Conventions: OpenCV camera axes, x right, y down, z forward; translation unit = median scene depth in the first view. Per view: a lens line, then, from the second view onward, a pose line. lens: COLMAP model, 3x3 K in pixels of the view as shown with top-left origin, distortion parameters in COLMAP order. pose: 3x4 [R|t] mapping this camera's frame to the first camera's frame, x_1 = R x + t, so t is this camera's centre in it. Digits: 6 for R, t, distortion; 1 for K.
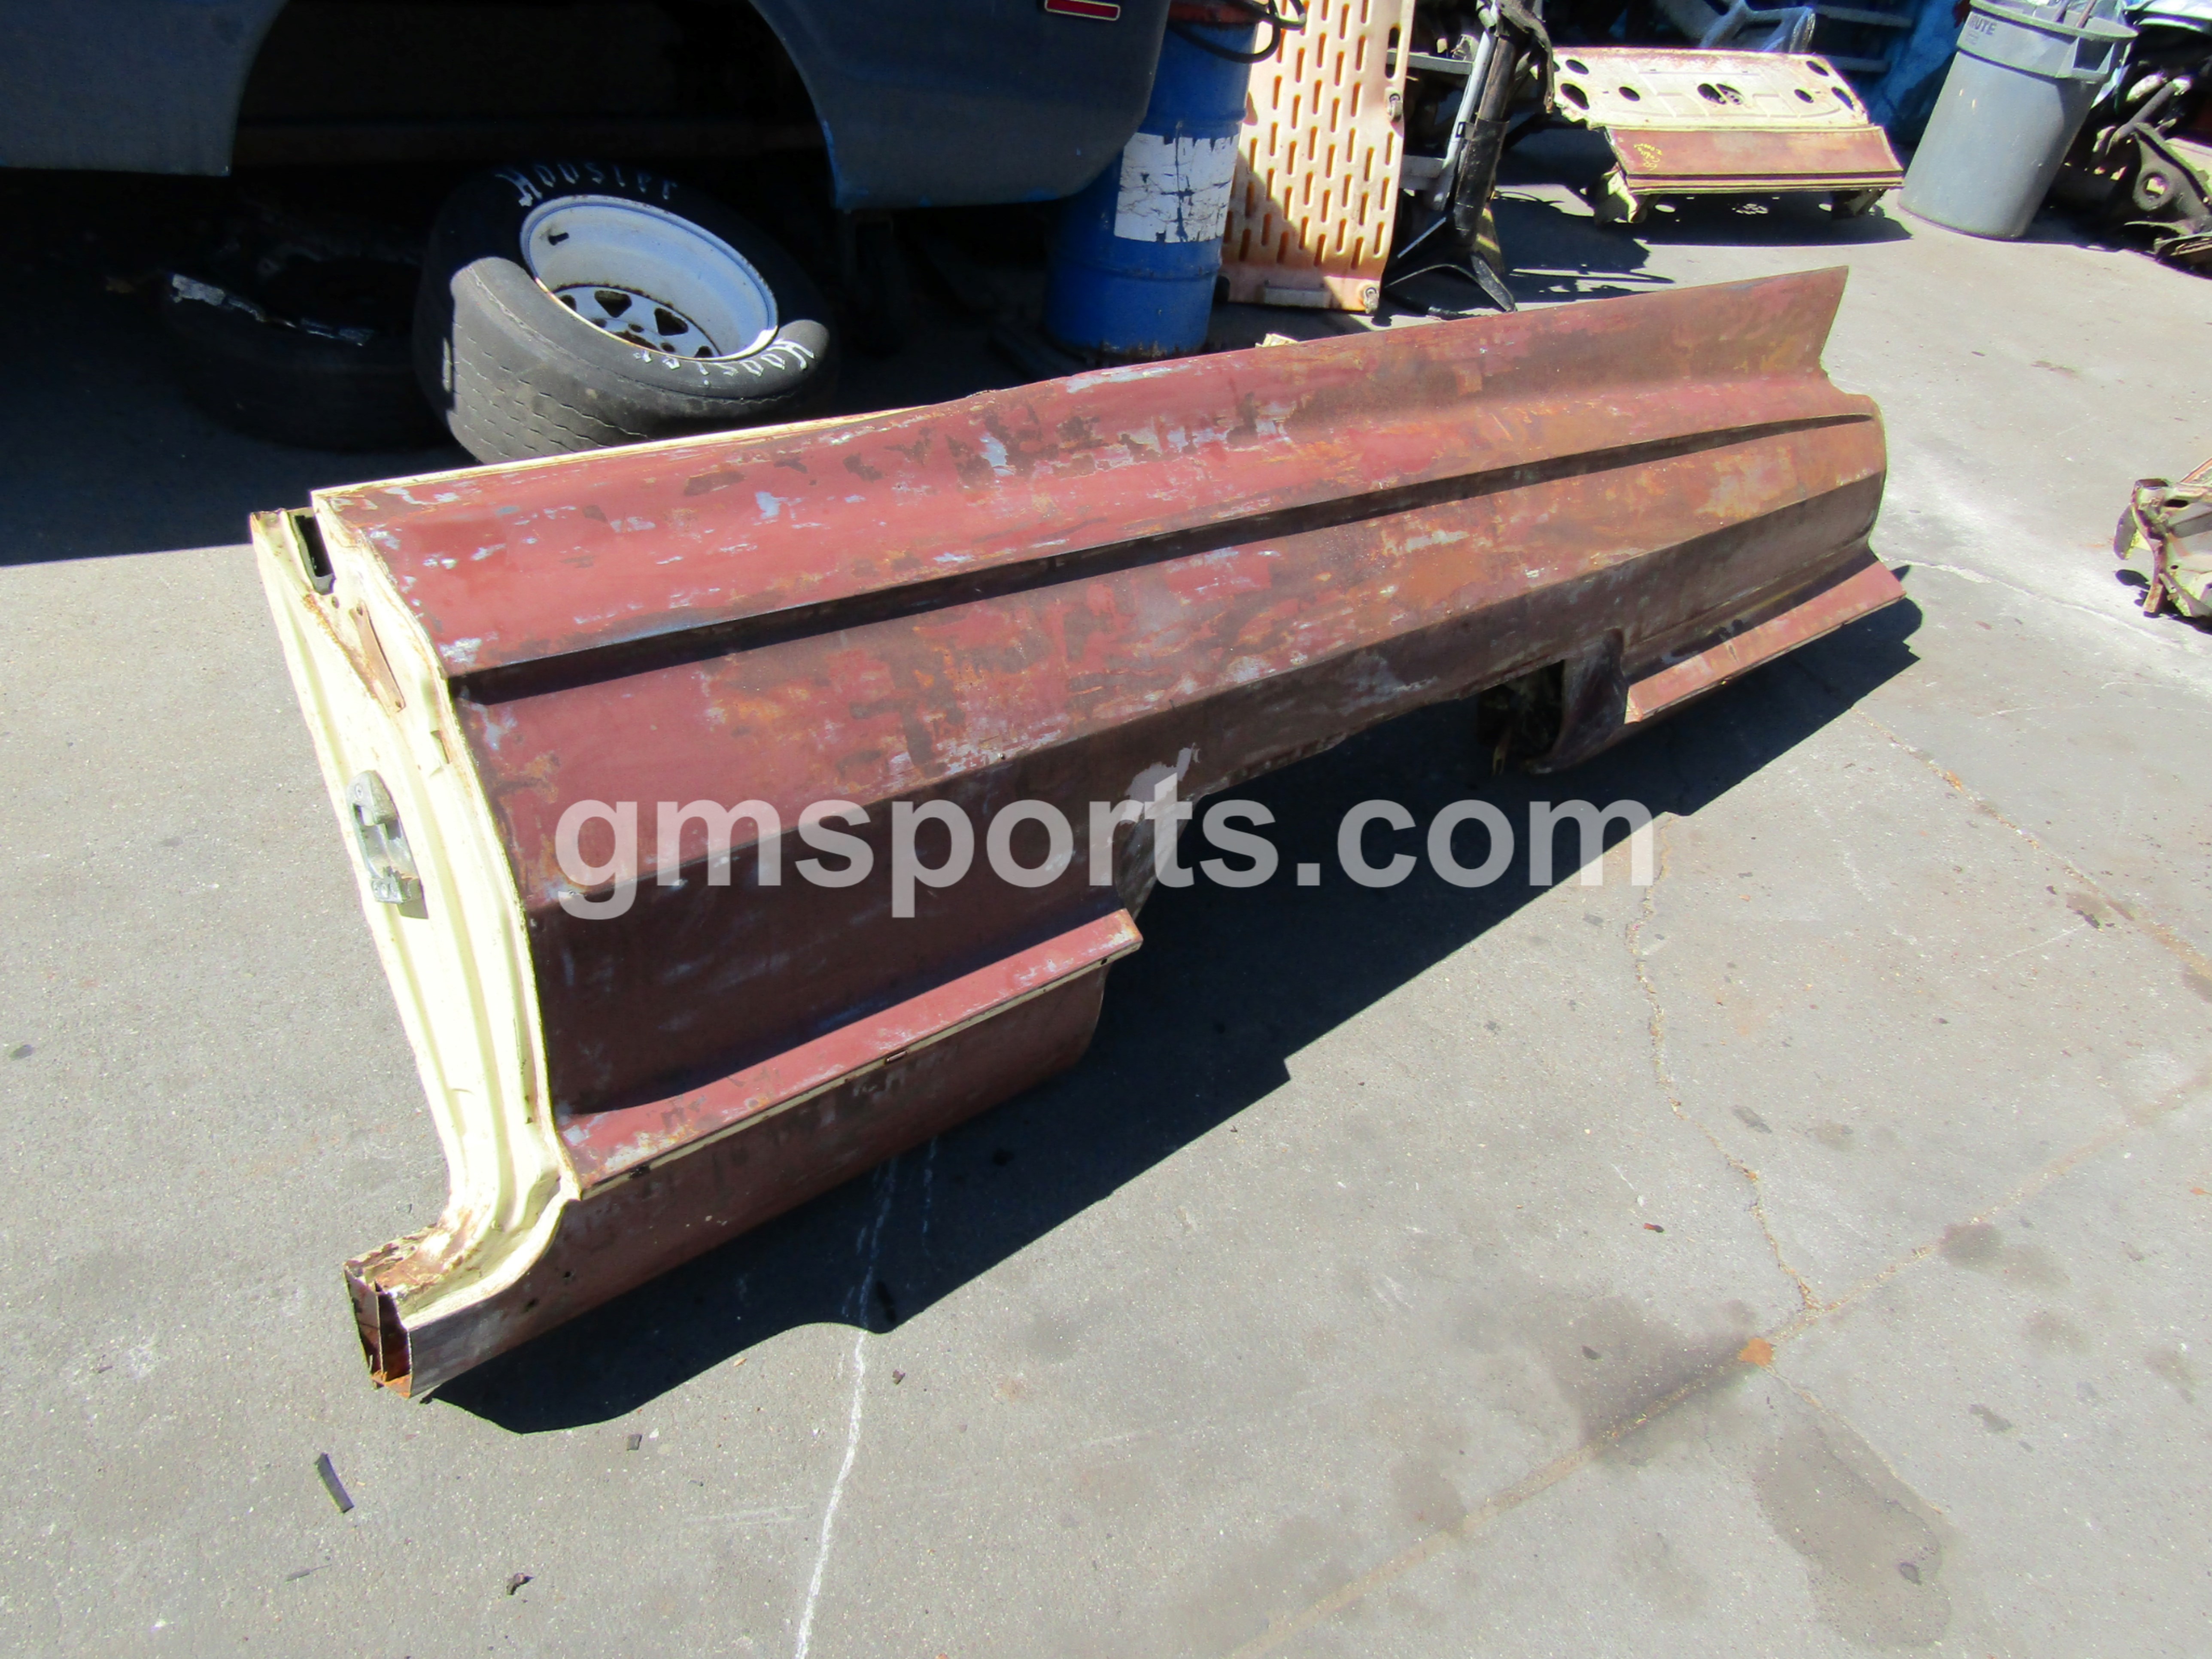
lens RADIAL K [[1610.1, 0, 1147.6], [0, 1610.1, 828.3], [0, 0, 1]] dist [-0.007481, -0.003293]
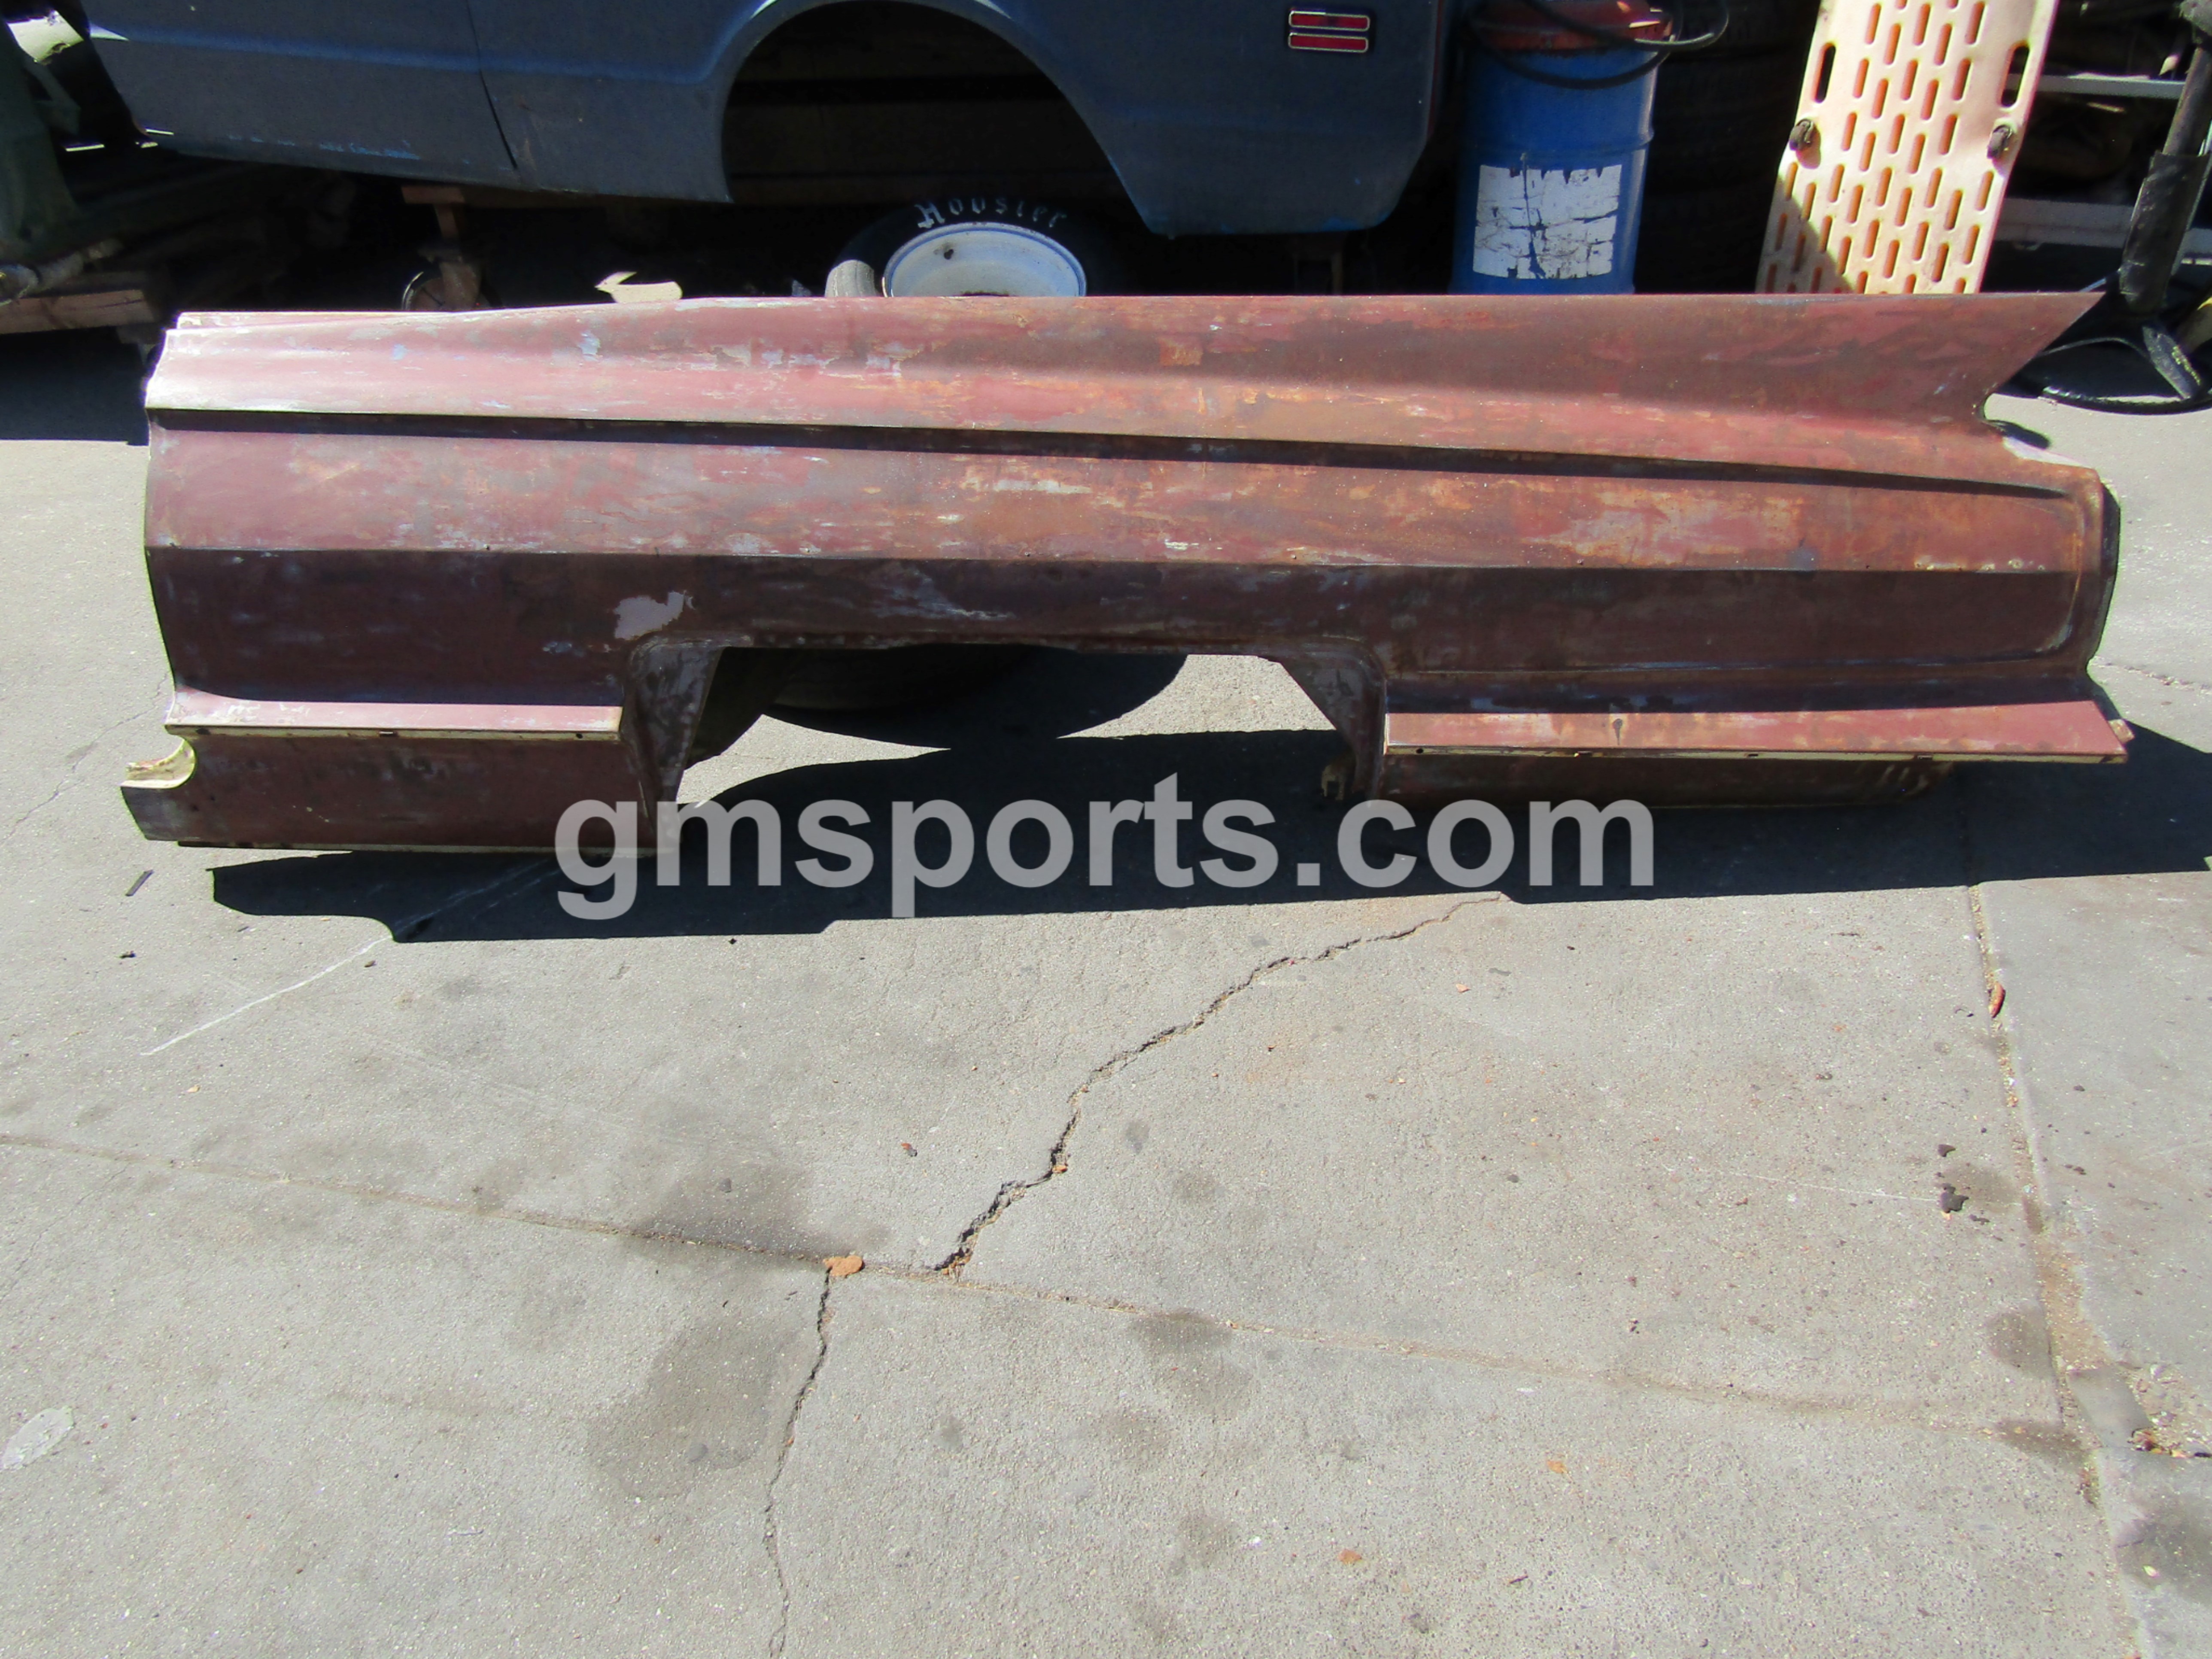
lens RADIAL K [[1635.2, 0, 1106.0], [0, 1635.2, 829.5], [0, 0, 1]] dist [0.006281, -0.001363]
pose [[0.681094, 0.239877, -0.691787, 0.800885], [-0.294150, 0.954858, 0.041494, -0.016892], [0.670512, 0.175228, 0.720908, 0.231395]]
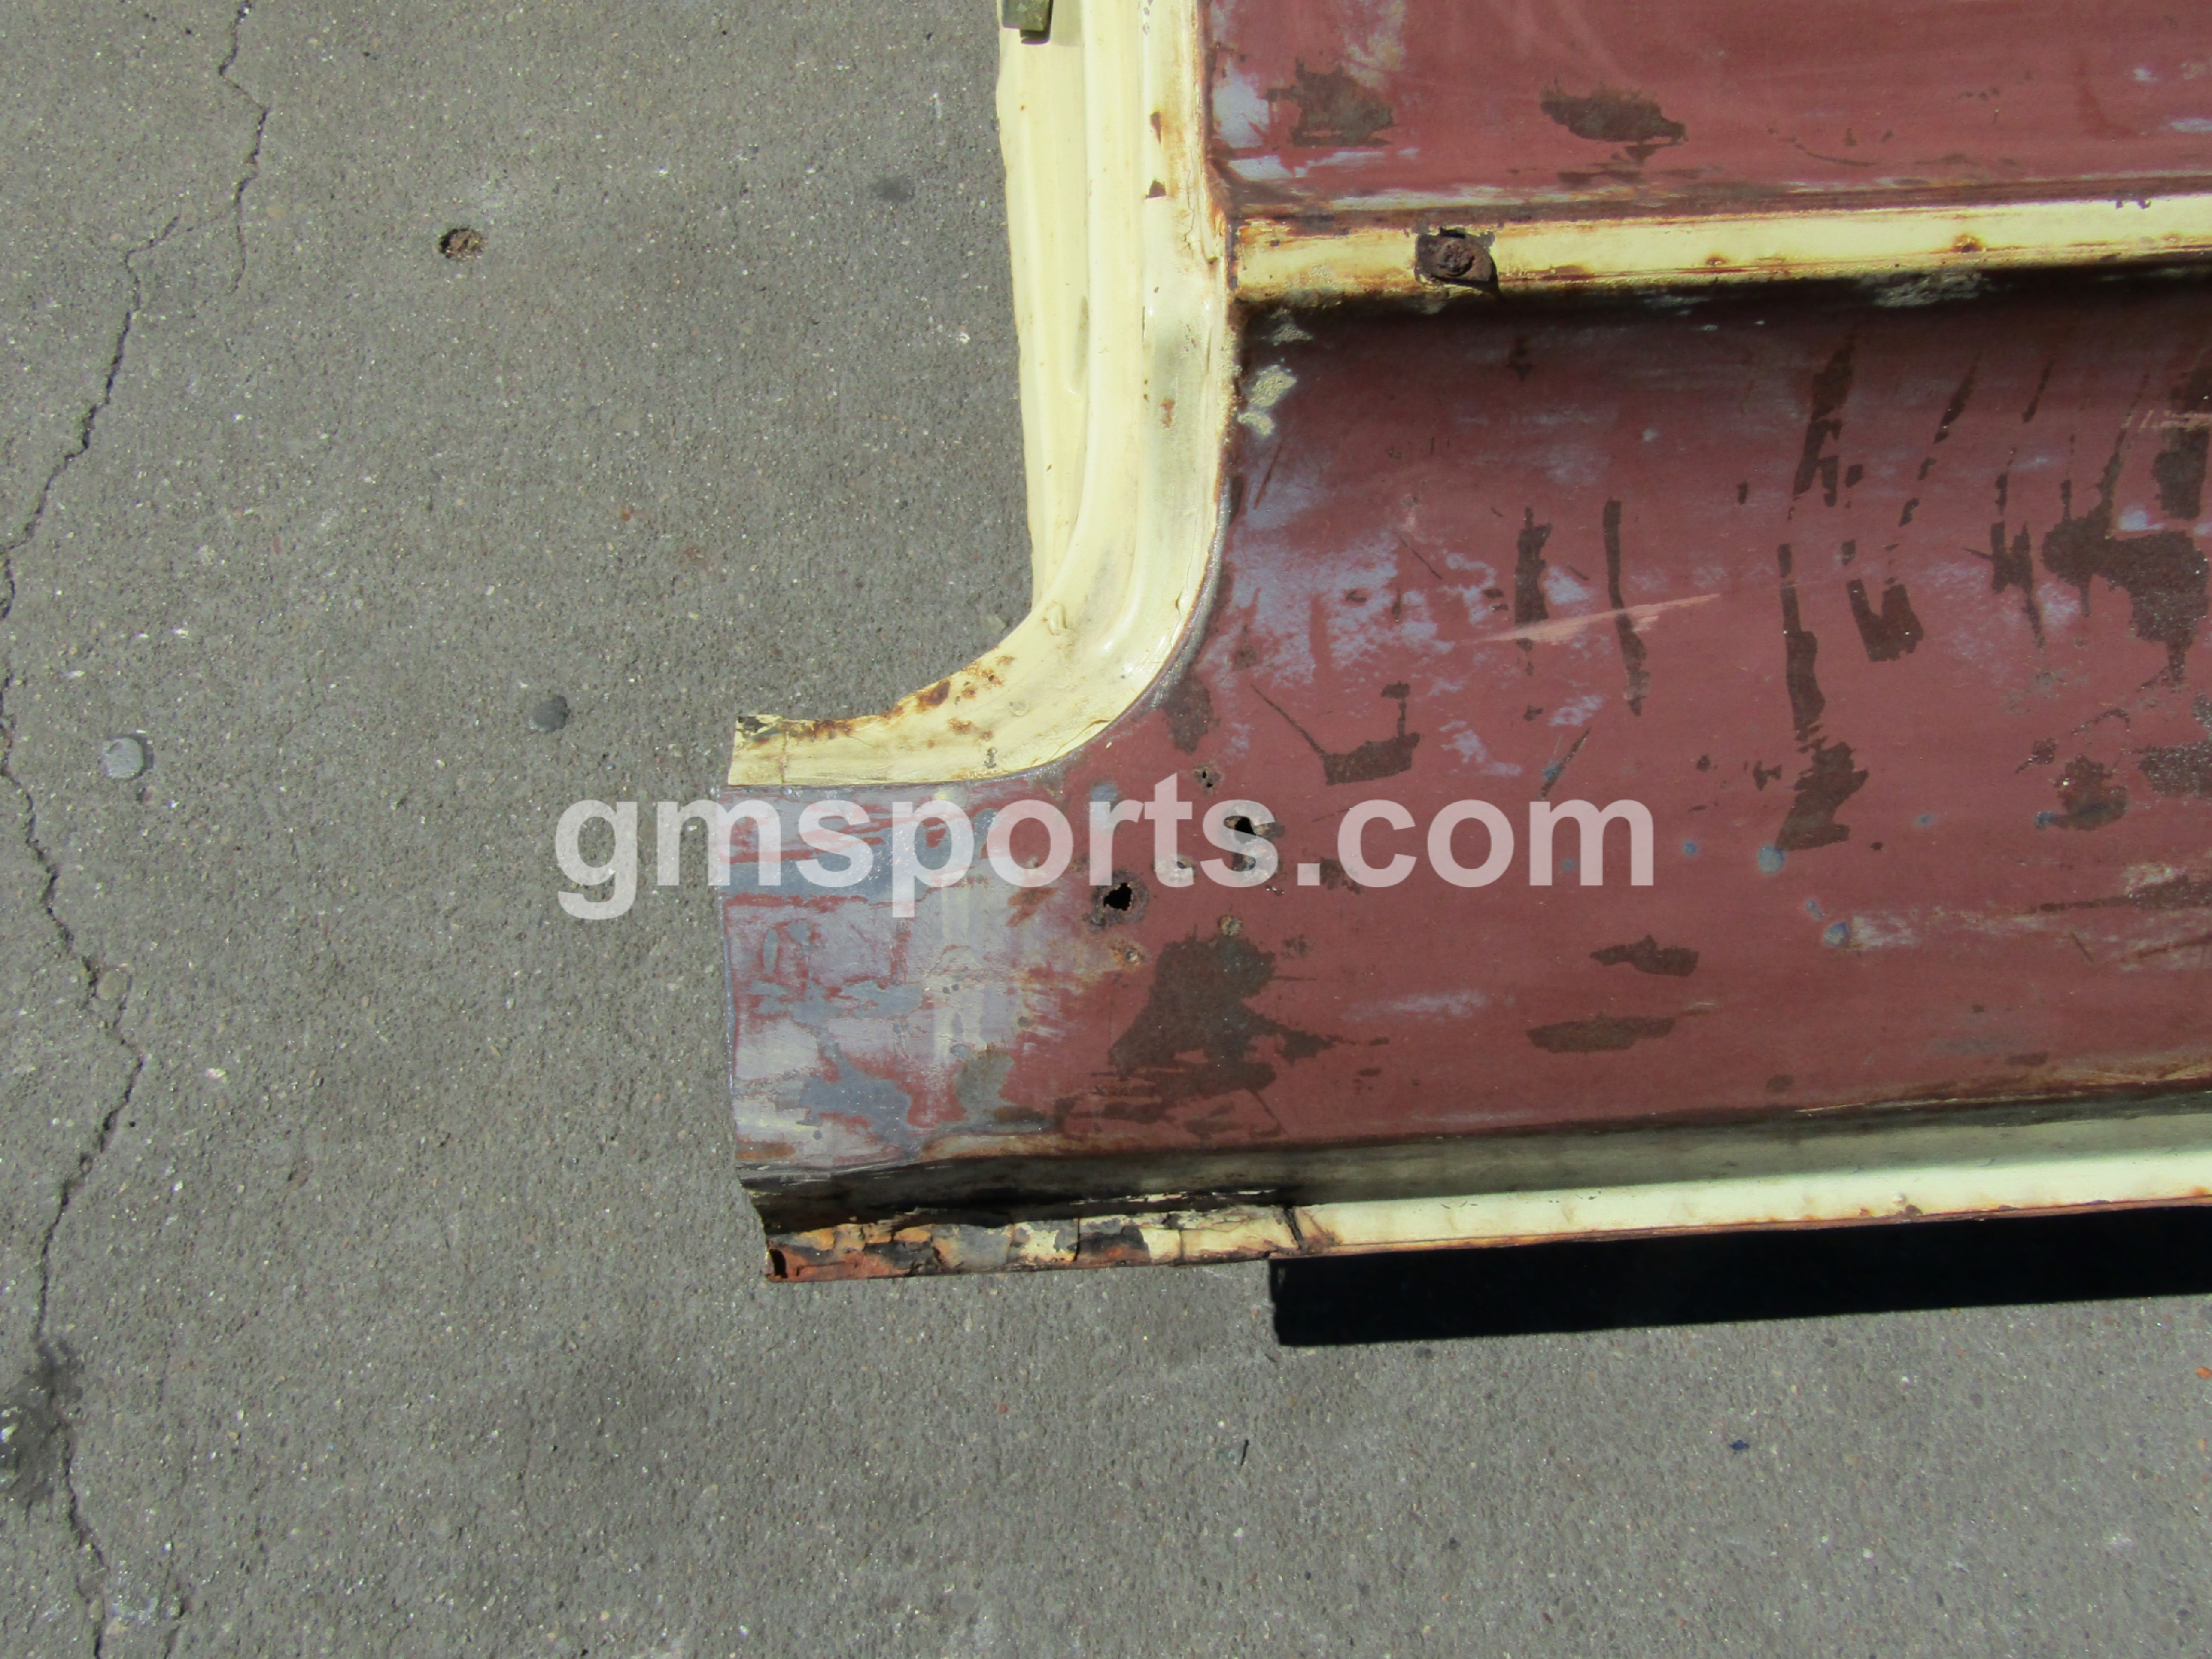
lens RADIAL K [[1555.5, 0, 1108.1], [0, 1555.5, 837.8], [0, 0, 1]] dist [-0.013447, -0.003744]
pose [[0.875818, 0.378984, -0.298853, -0.282309], [-0.174400, 0.825870, 0.536212, -0.068870], [0.450030, -0.417505, 0.789407, 0.480928]]
